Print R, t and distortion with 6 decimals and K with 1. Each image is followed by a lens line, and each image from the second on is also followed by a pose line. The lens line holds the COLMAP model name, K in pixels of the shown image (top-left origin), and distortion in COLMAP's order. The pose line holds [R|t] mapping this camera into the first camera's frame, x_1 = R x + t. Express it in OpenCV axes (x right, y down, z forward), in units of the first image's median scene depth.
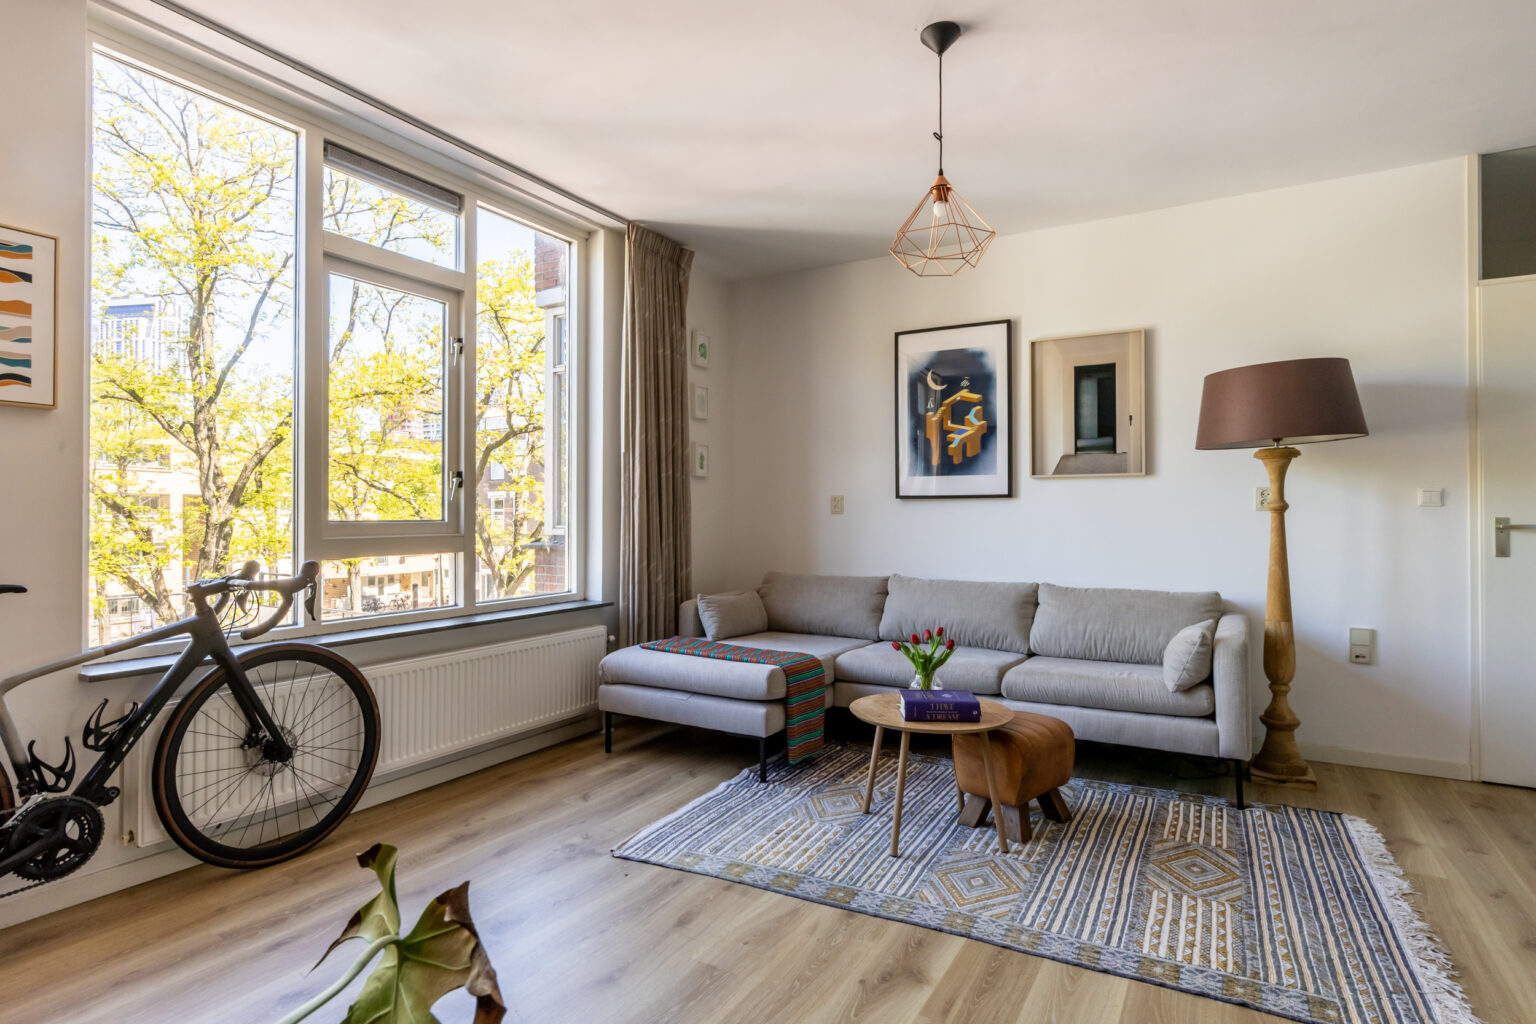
lens RADIAL K [[807.6, 0, 739.5], [0, 807.6, 506.7], [0, 0, 1]] dist [0.000269, -0.000024]
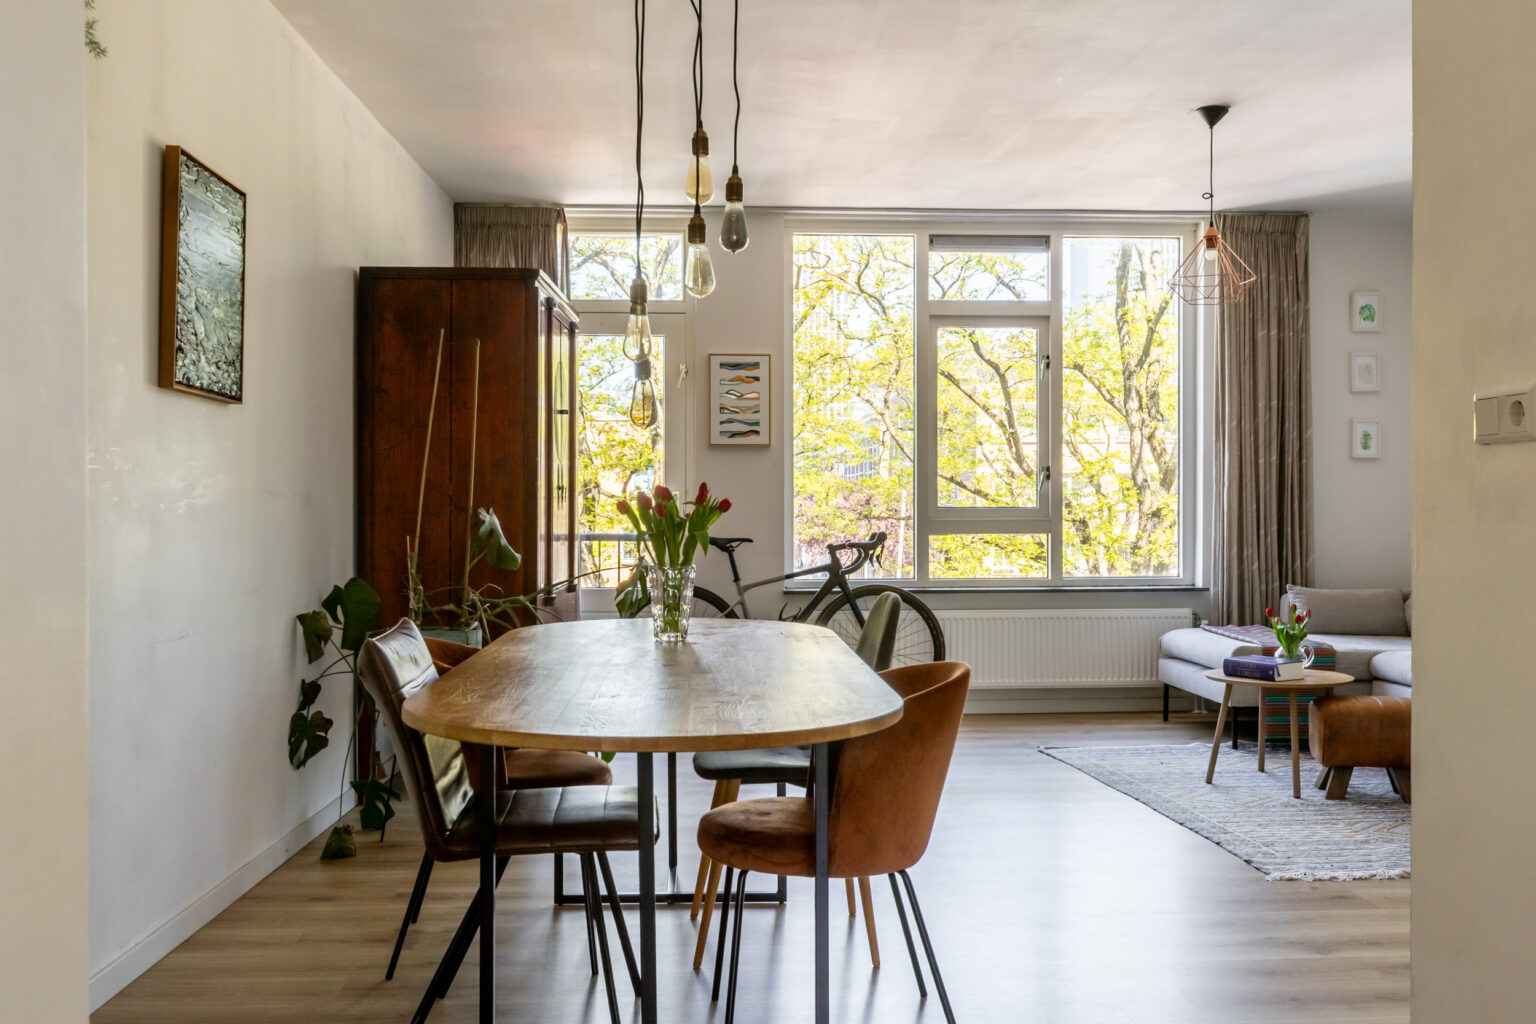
lens RADIAL K [[1396.8, 0, 765.5], [0, 1396.8, 518.6], [0, 0, 1]] dist [-0.006666, 0.007517]
pose [[0.582179, 0.007934, -0.813022, 1.277081], [0.009852, 0.999810, 0.016812, -0.006160], [0.813001, -0.017798, 0.581990, -0.641733]]
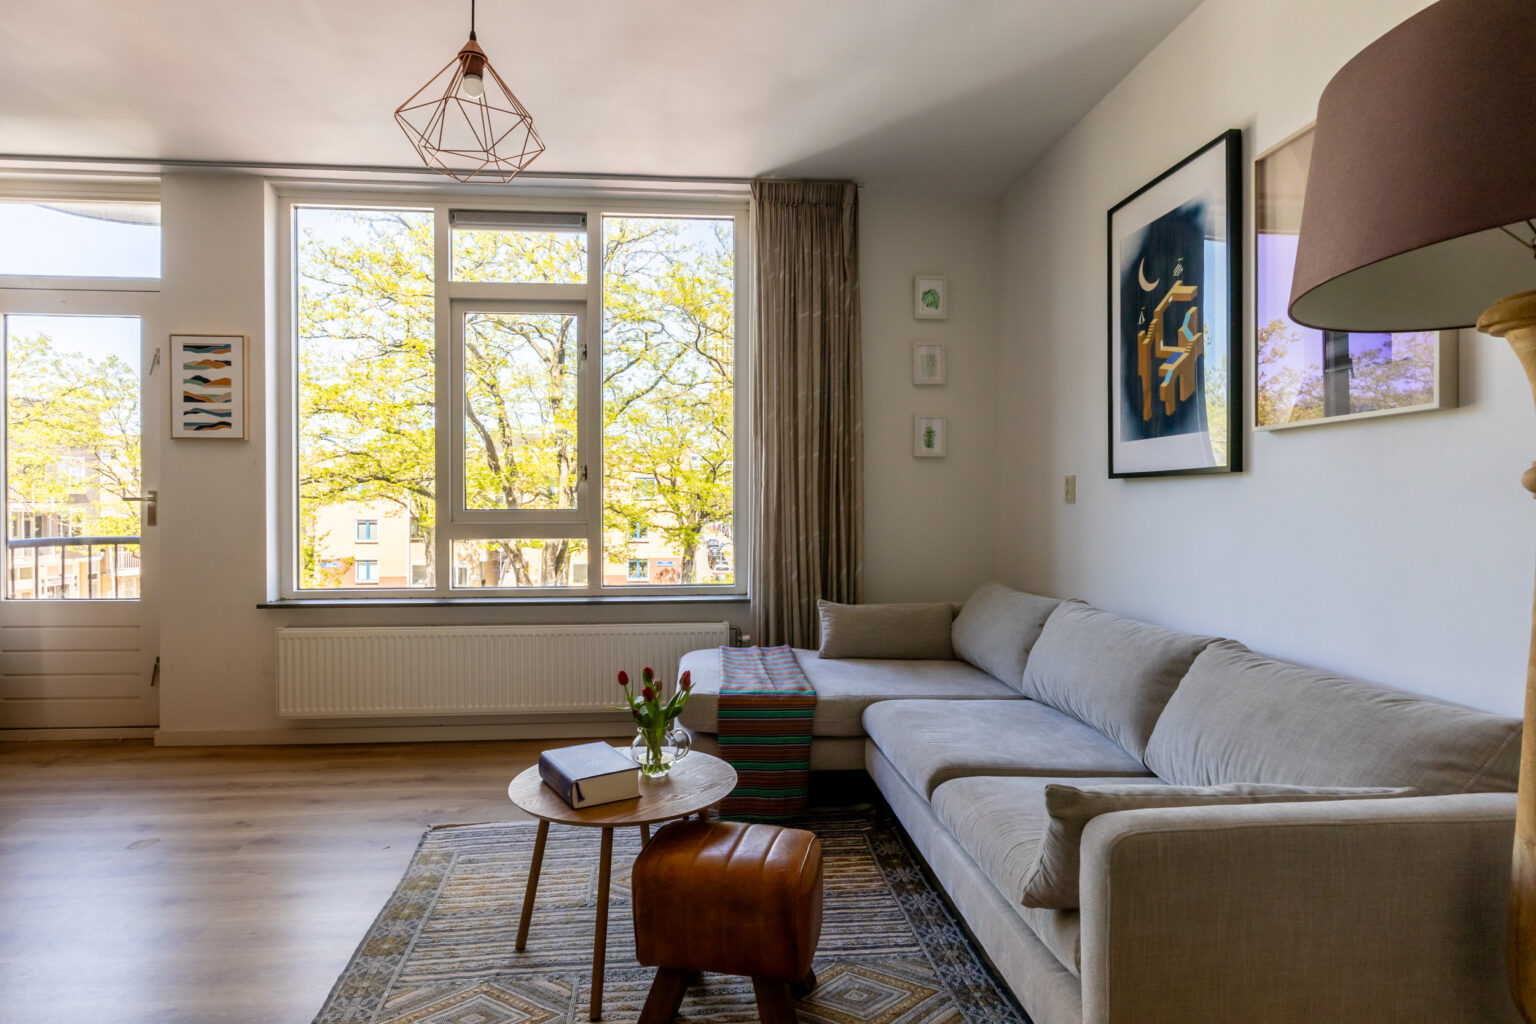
lens RADIAL K [[816.7, 0, 765.9], [0, 816.7, 508.9], [0, 0, 1]] dist [-0.000457, -0.000088]
pose [[0.597202, 0.004870, -0.802076, 0.807806], [0.007990, 0.999896, 0.012020, 0.005353], [0.802051, -0.013587, 0.597100, 0.616628]]
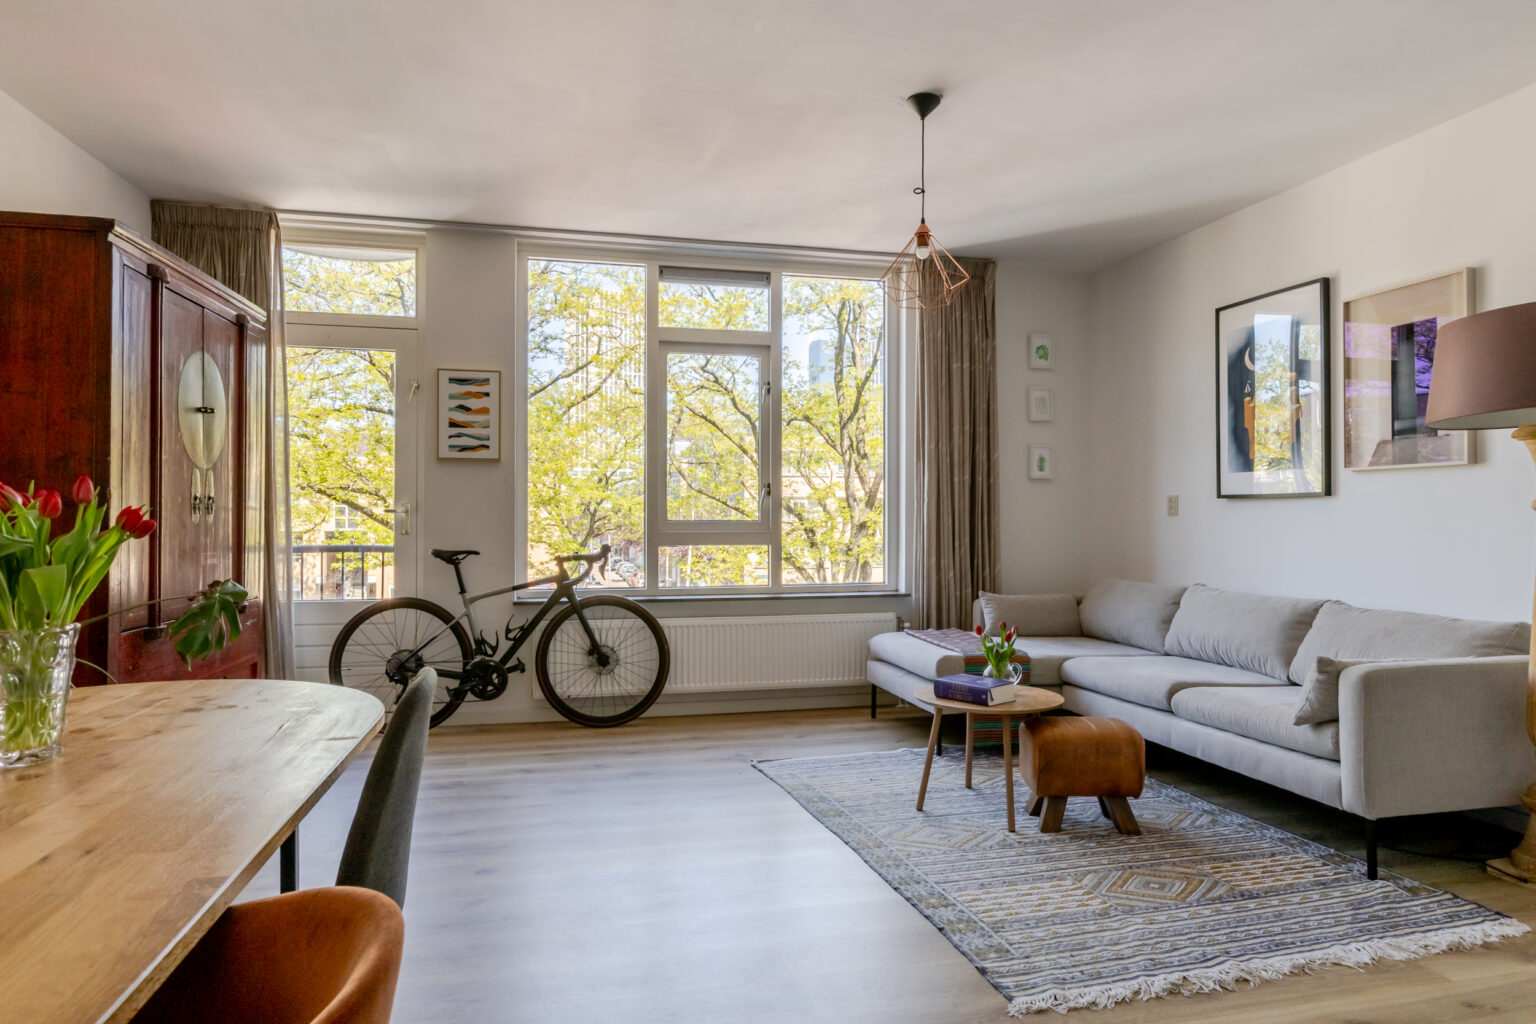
lens RADIAL K [[923.9, 0, 768.0], [0, 923.9, 512.0], [0, 0, 1]] dist [-0.000385, -0.002095]
pose [[0.712333, -0.002874, -0.701836, 0.821768], [0.005645, 0.999983, 0.001634, 0.000371], [0.701819, -0.005126, 0.712337, -0.082689]]
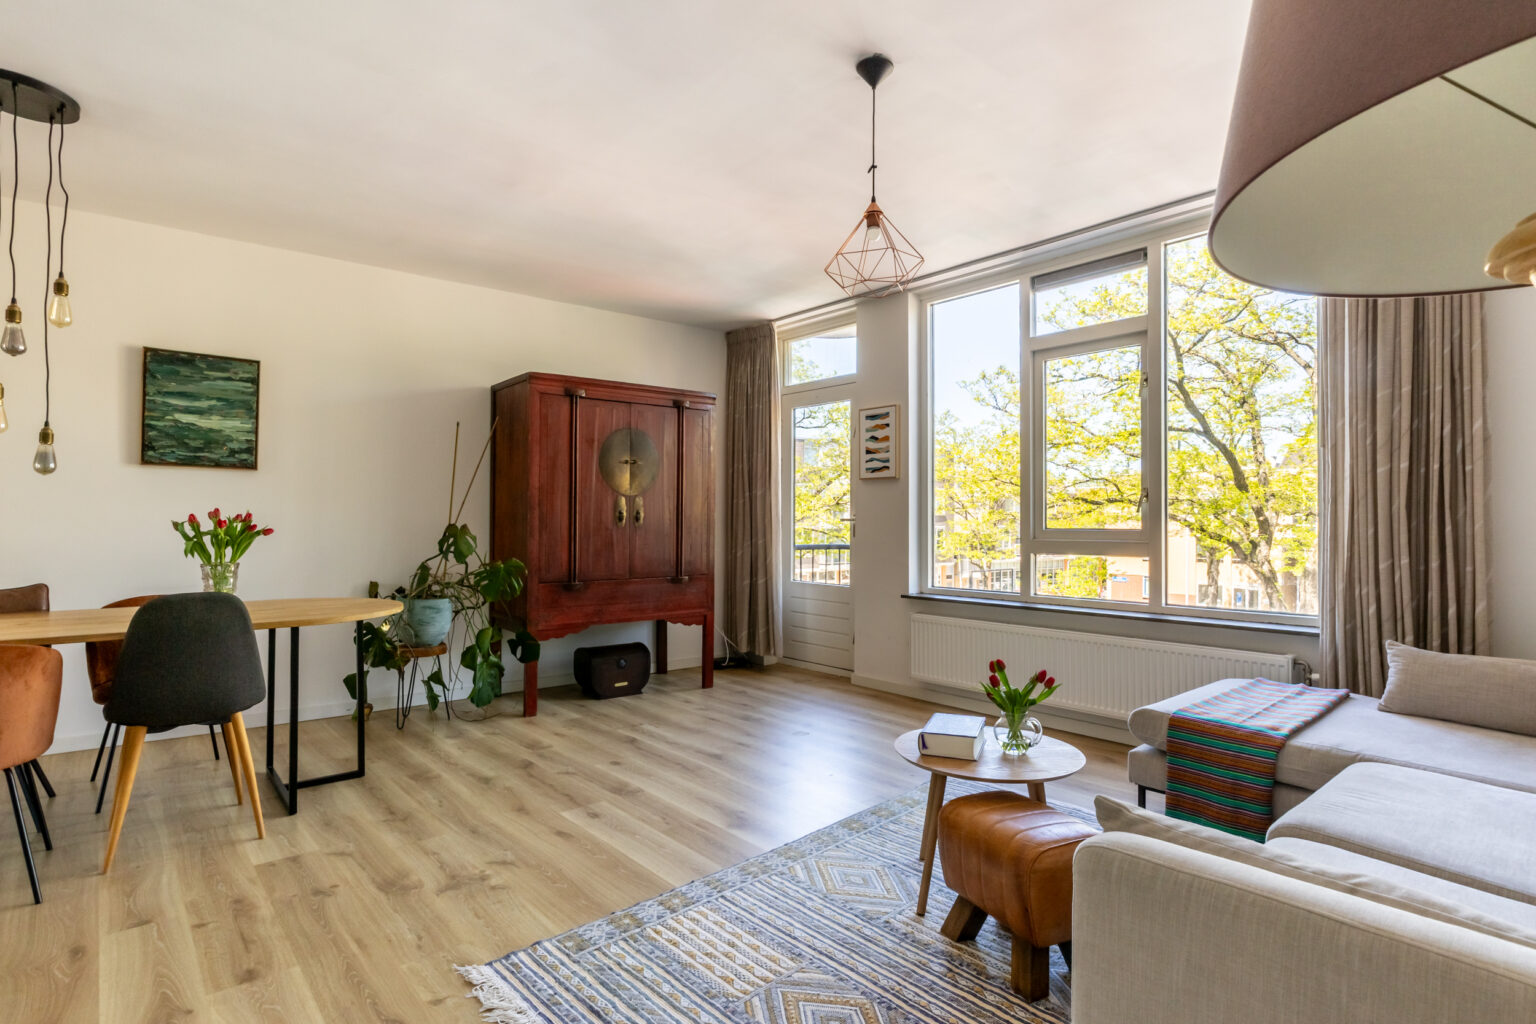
lens RADIAL K [[772.3, 0, 768.0], [0, 772.3, 512.0], [0, 0, 1]] dist [-0.002536, -0.000634]
pose [[-0.292423, -0.014079, -0.956186, 1.004898], [0.005847, 0.999847, -0.016510, 0.008360], [0.956271, -0.010419, -0.292295, 0.933655]]
